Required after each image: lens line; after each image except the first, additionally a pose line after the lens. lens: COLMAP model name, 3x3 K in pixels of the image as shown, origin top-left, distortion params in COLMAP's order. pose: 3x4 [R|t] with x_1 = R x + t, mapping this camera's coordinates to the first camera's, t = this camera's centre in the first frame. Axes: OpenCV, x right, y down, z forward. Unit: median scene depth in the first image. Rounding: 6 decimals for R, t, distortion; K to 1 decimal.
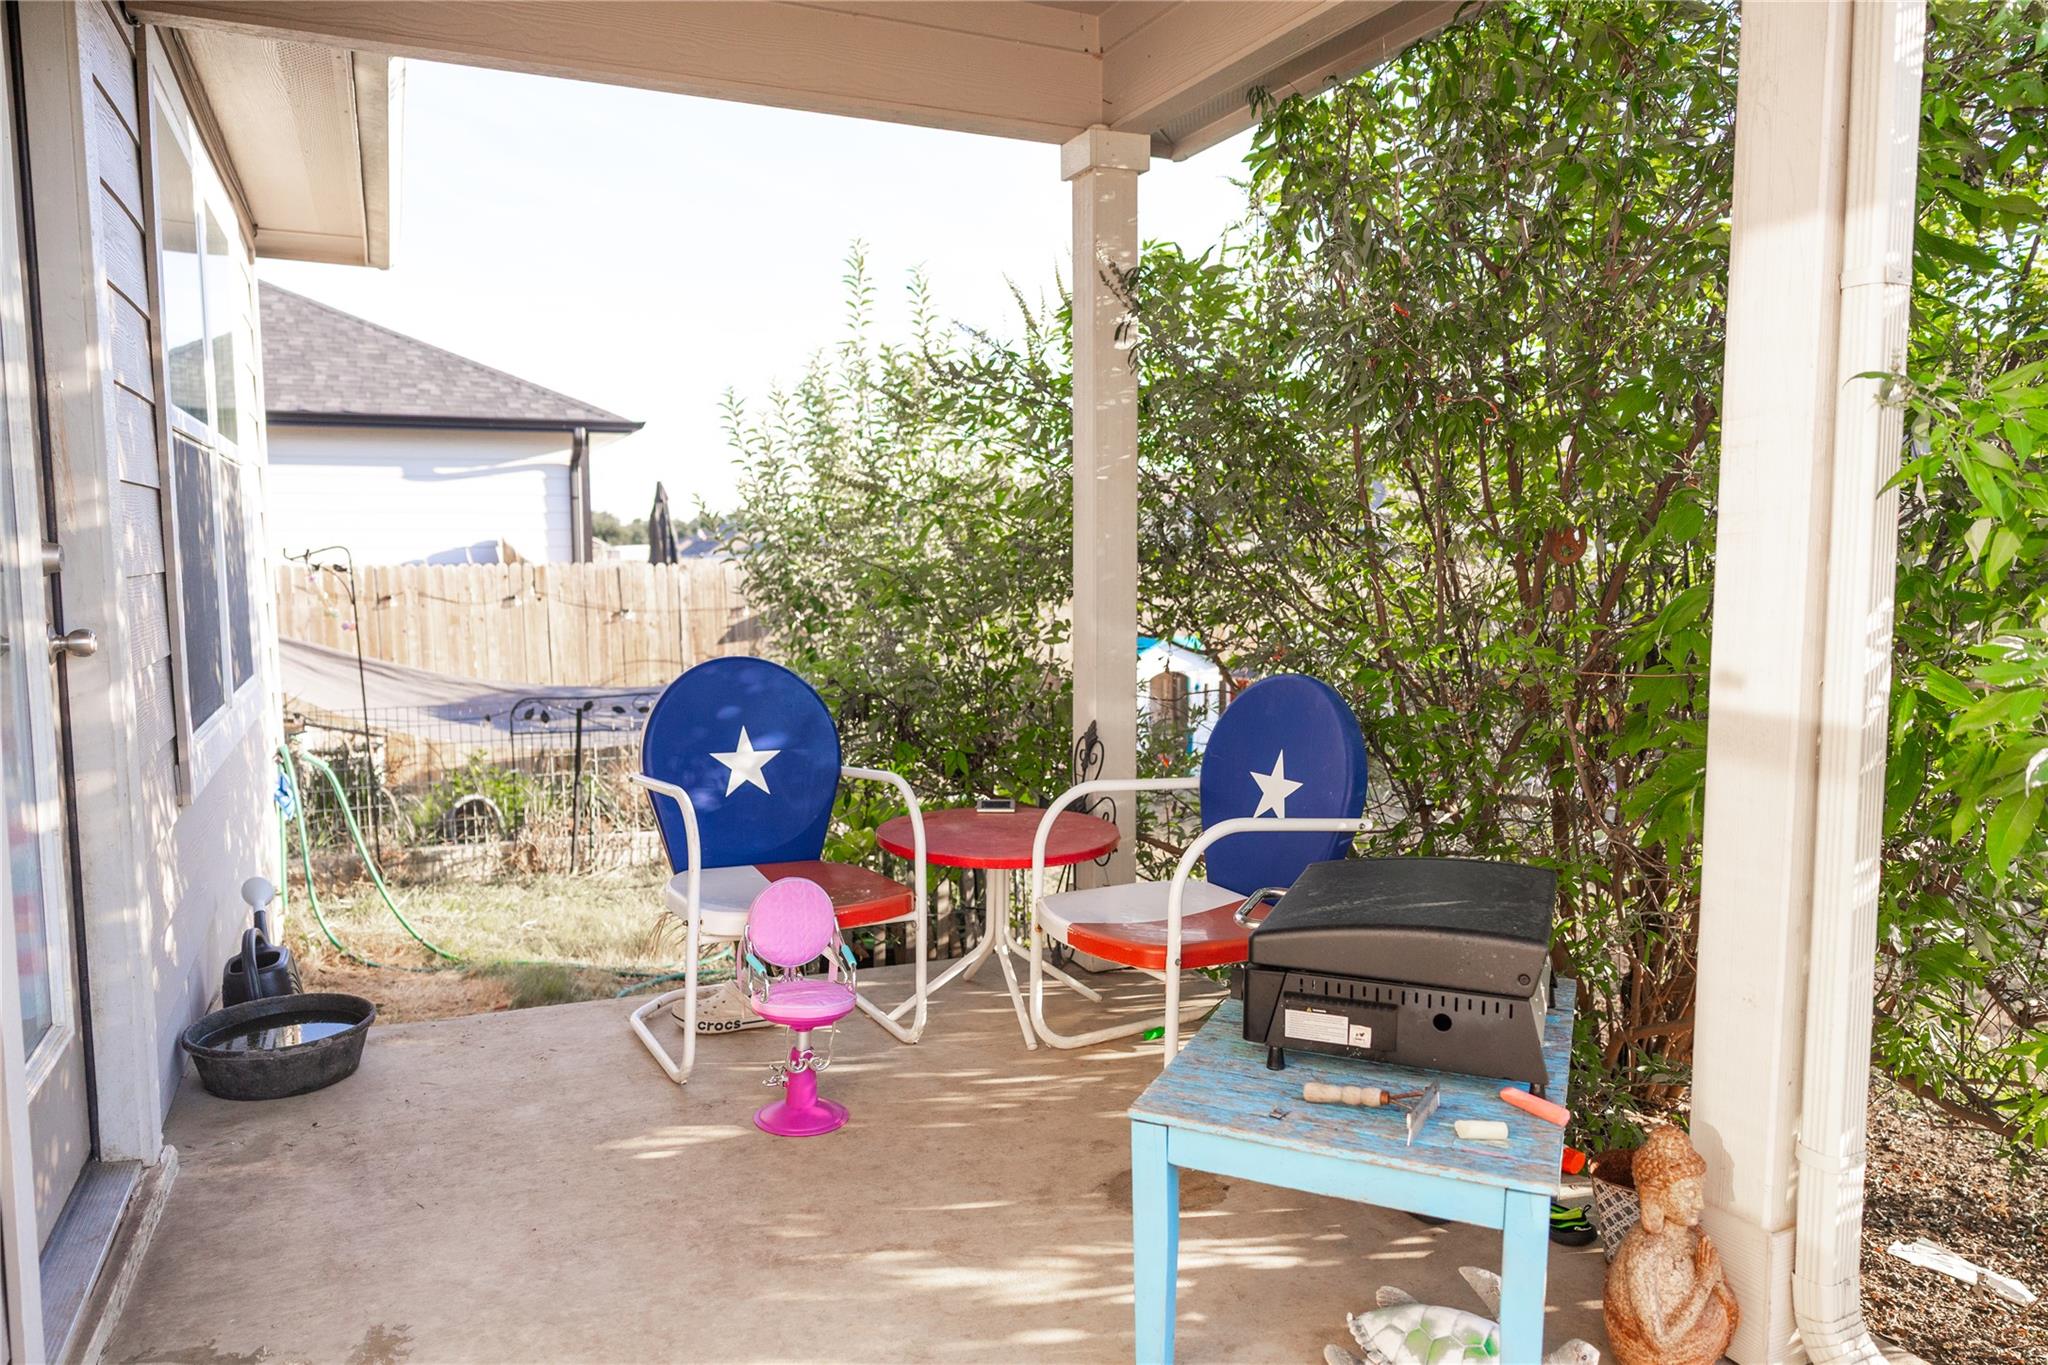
lens RADIAL K [[1390.1, 0, 1022.6], [0, 1390.1, 681.0], [0, 0, 1]] dist [0.041793, -0.006822]
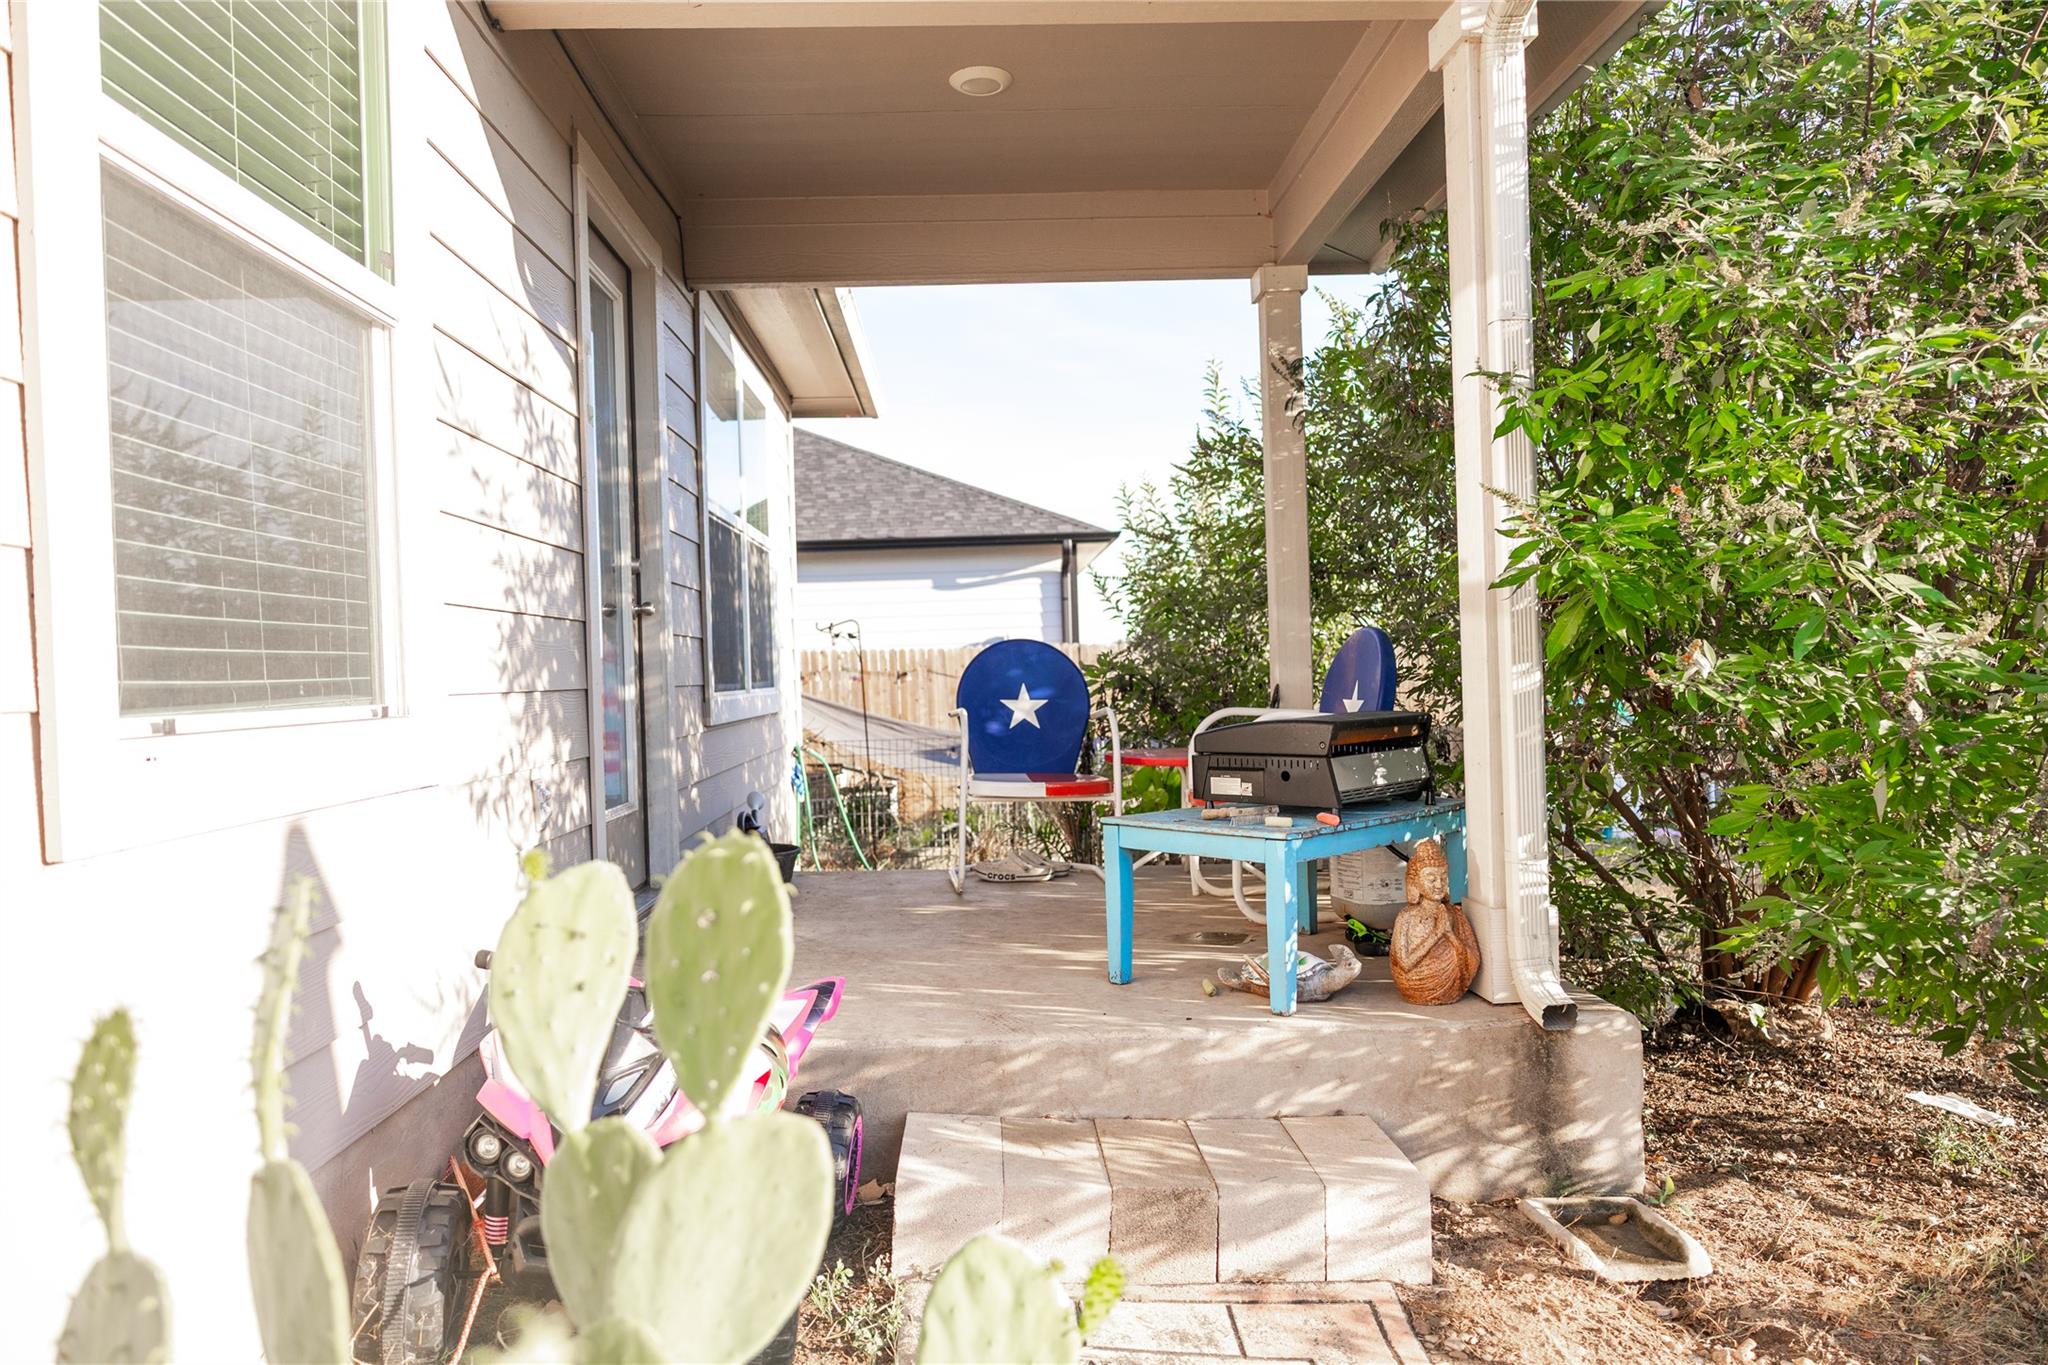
lens RADIAL K [[1390.1, 0, 1022.7], [0, 1390.1, 684.6], [0, 0, 1]] dist [0.041793, -0.006822]
pose [[0.927198, -0.020396, -0.374016, 0.334307], [-0.010556, 0.996697, -0.080523, 0.142833], [0.374423, 0.078609, 0.923920, -0.362743]]
